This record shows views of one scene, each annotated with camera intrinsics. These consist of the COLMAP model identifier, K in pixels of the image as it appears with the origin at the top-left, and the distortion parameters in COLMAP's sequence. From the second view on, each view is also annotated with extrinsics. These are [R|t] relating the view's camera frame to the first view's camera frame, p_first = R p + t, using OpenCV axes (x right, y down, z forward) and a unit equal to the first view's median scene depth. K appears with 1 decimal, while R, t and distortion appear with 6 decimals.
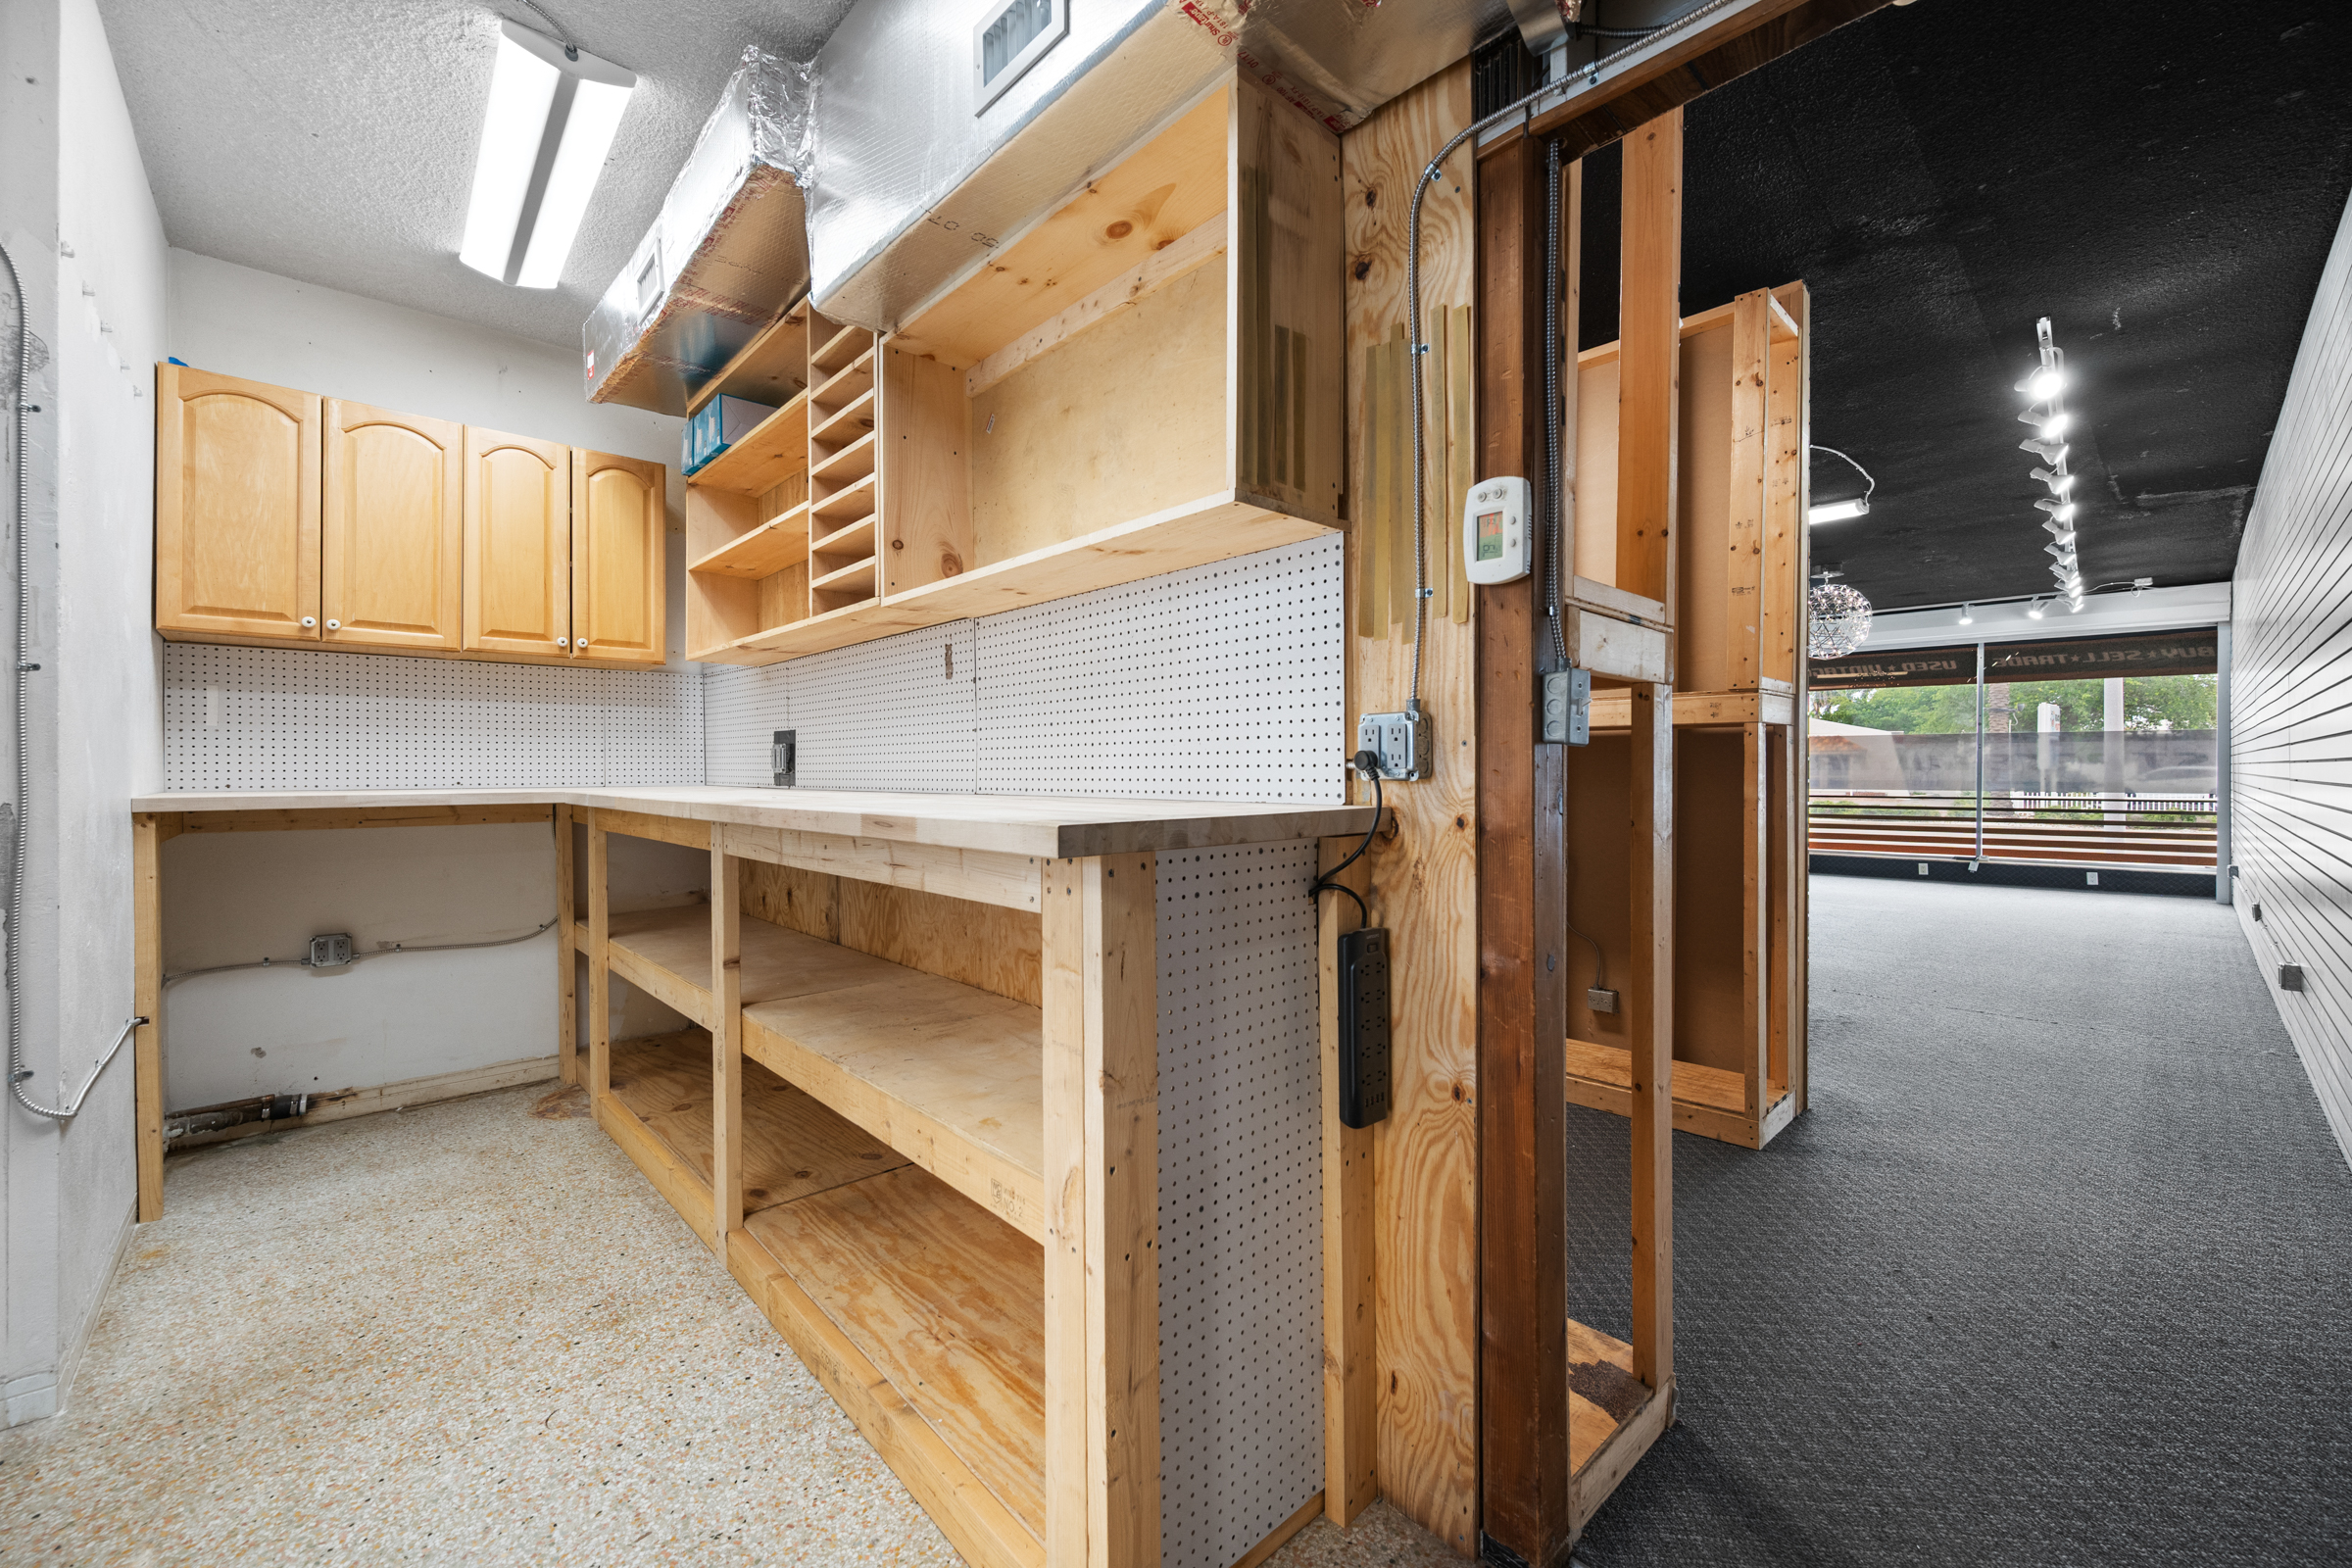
lens RADIAL K [[940.1, 0, 1132.5], [0, 940.1, 767.9], [0, 0, 1]] dist [0.000082, -0.000221]
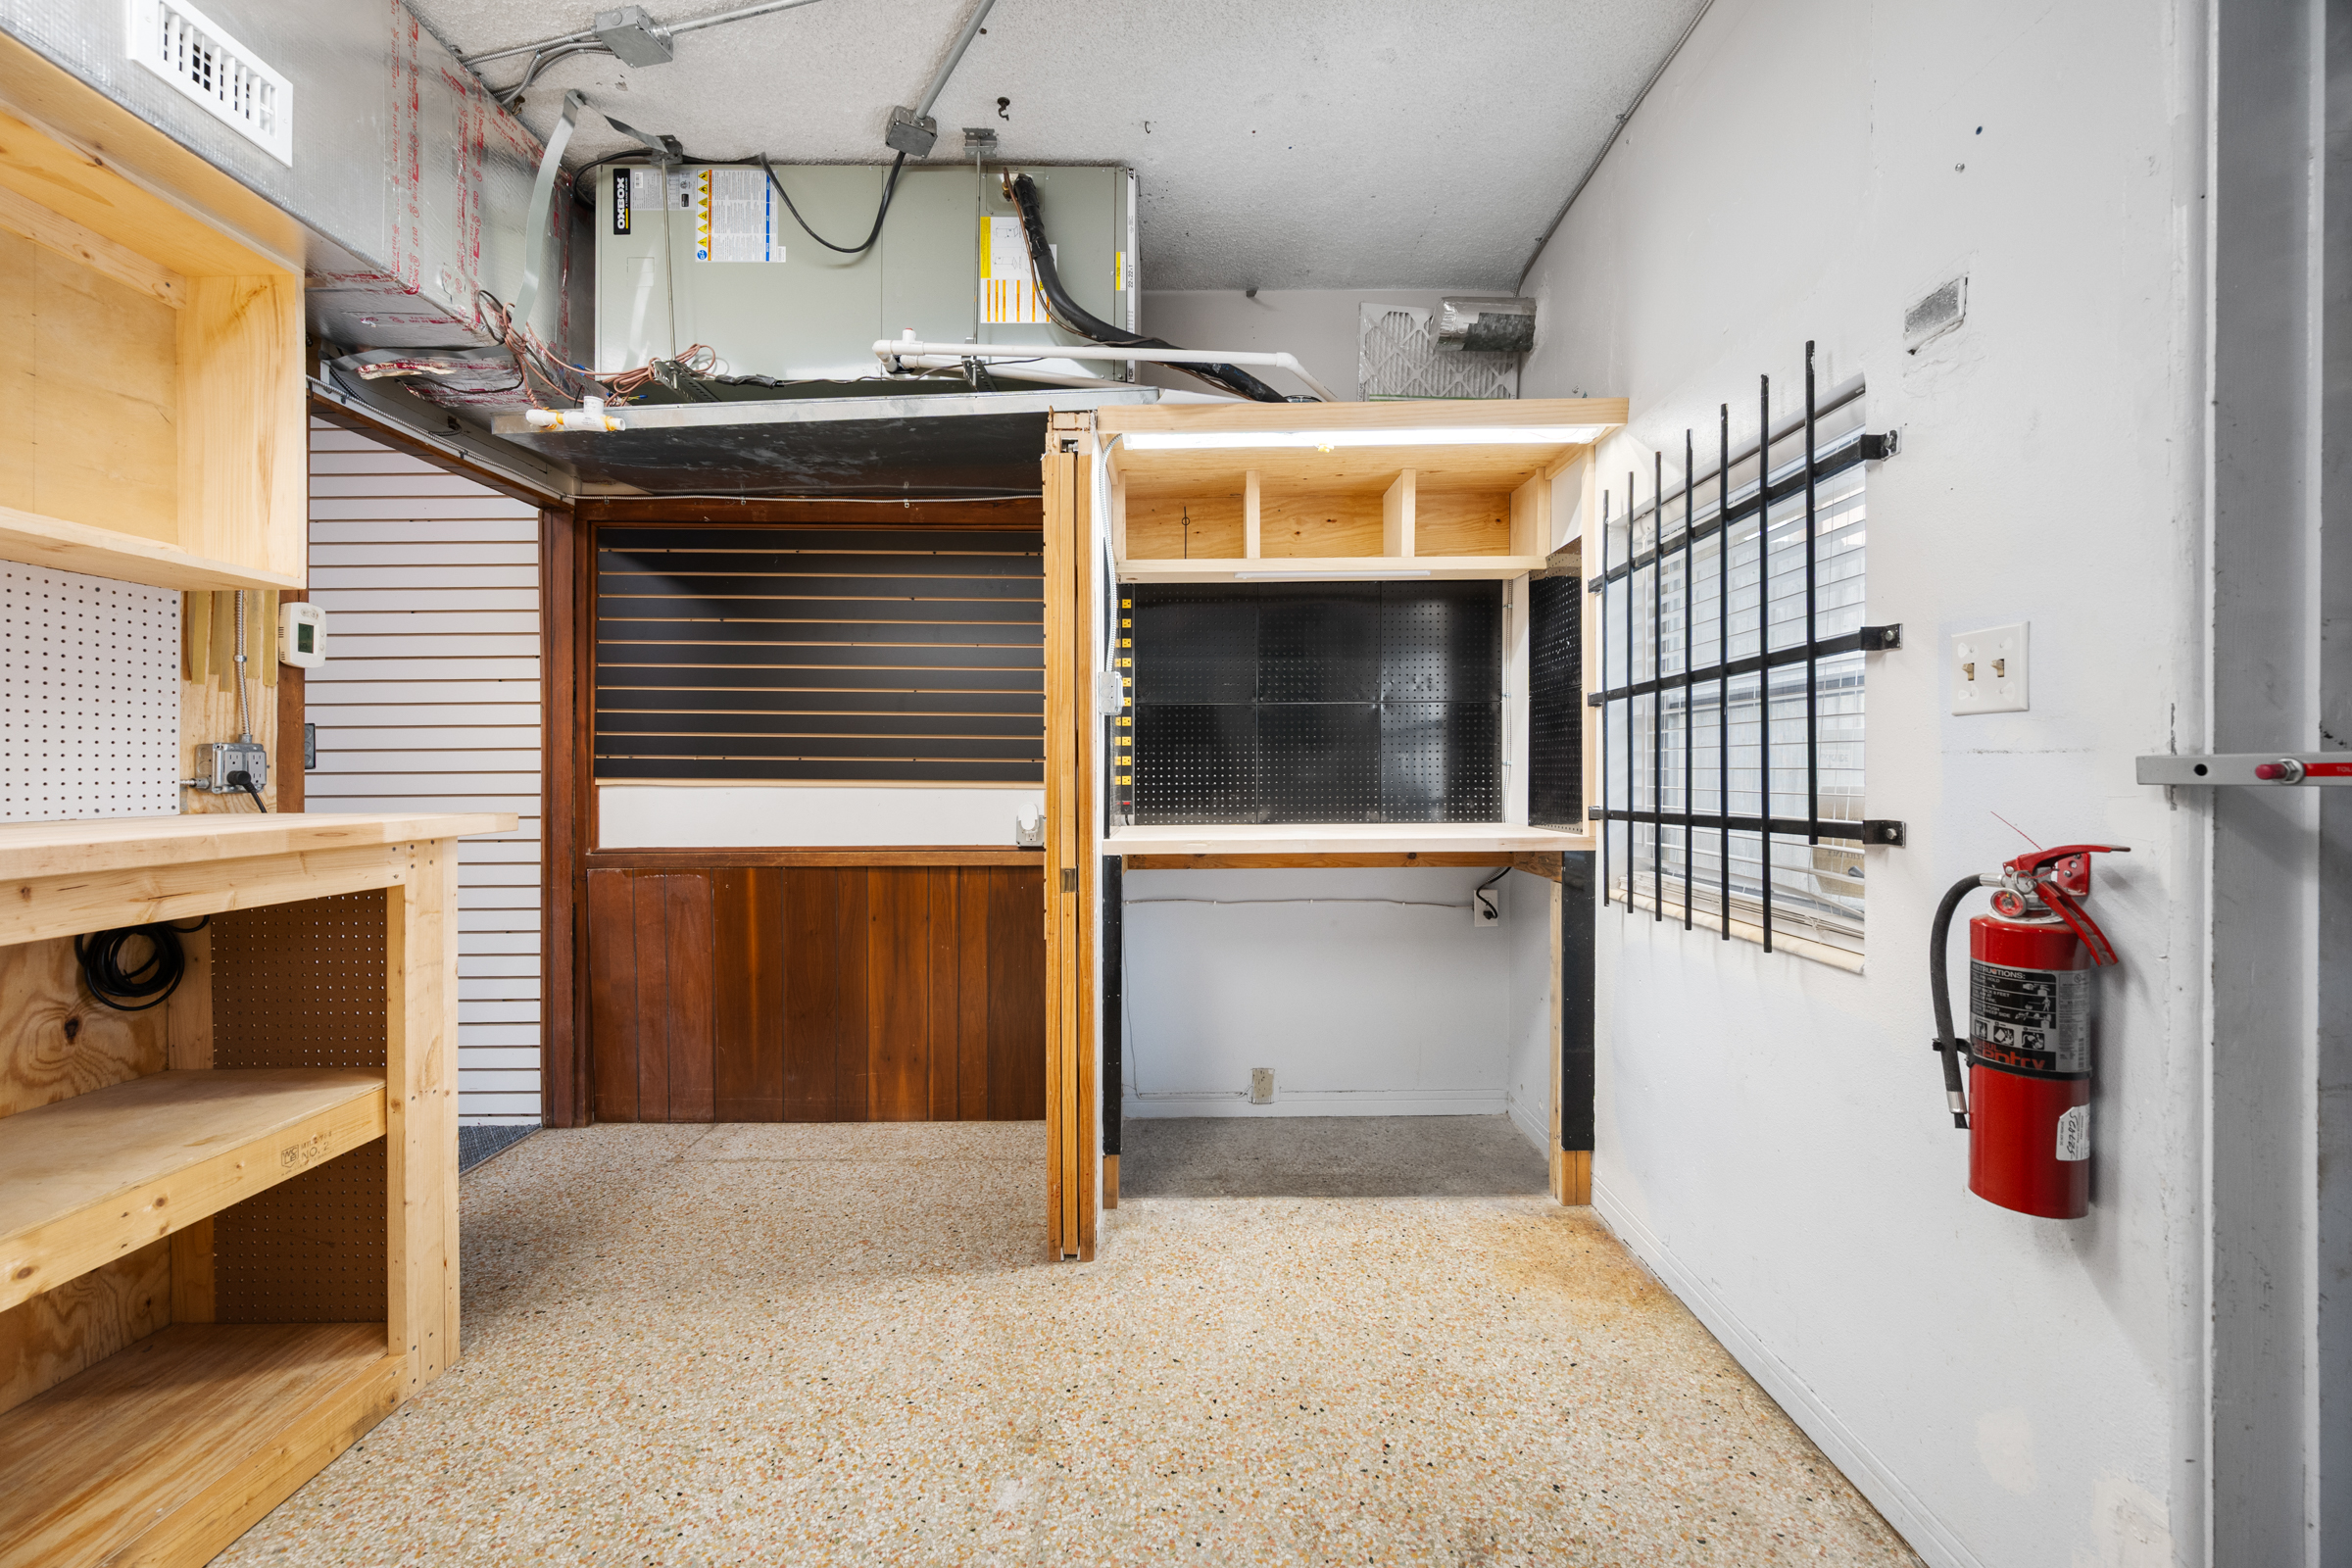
lens RADIAL K [[932.4, 0, 1173.5], [0, 932.4, 761.4], [0, 0, 1]] dist [0.000497, -0.000391]
pose [[-0.744682, 0.014602, 0.667259, -1.251403], [0.009629, 0.999892, -0.011135, -0.002910], [-0.667350, -0.001867, -0.744742, 0.833525]]
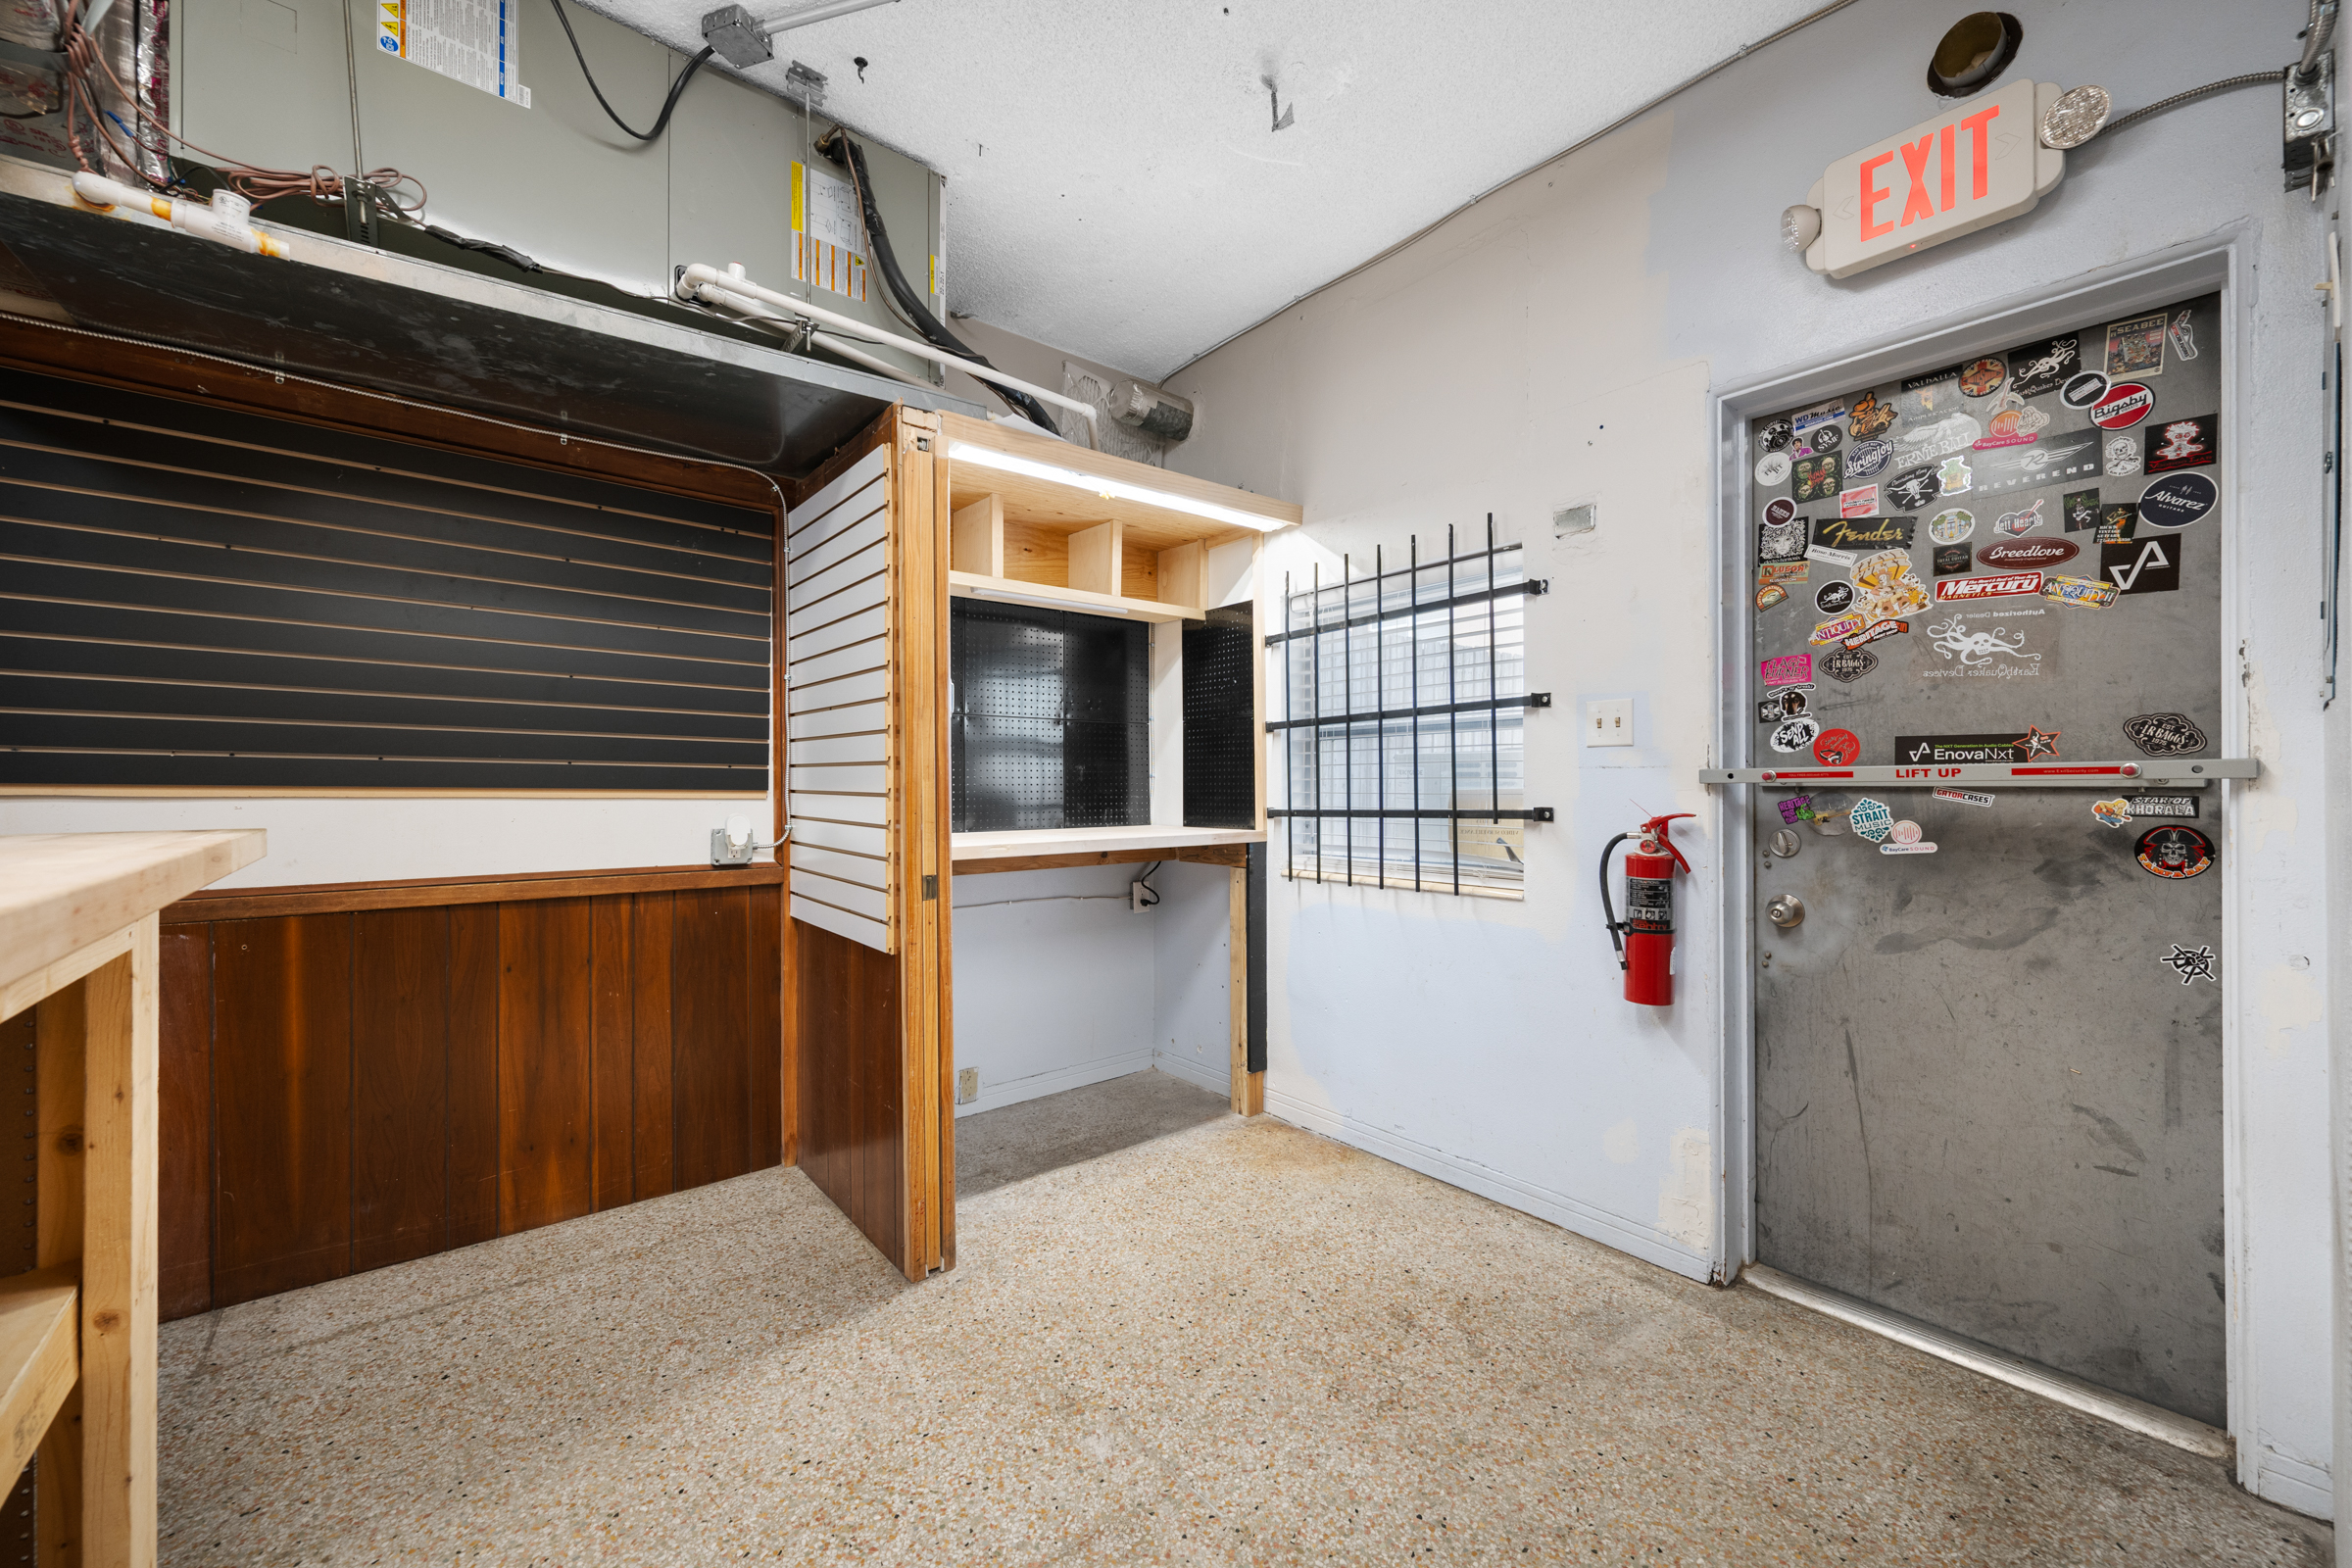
lens RADIAL K [[934.4, 0, 1179.4], [0, 934.4, 773.5], [0, 0, 1]] dist [-0.000546, -0.000188]
pose [[-0.999532, 0.007191, 0.029718, -0.703205], [0.006836, 0.999904, -0.012020, 0.007555], [-0.029801, -0.011811, -0.999486, 1.198013]]
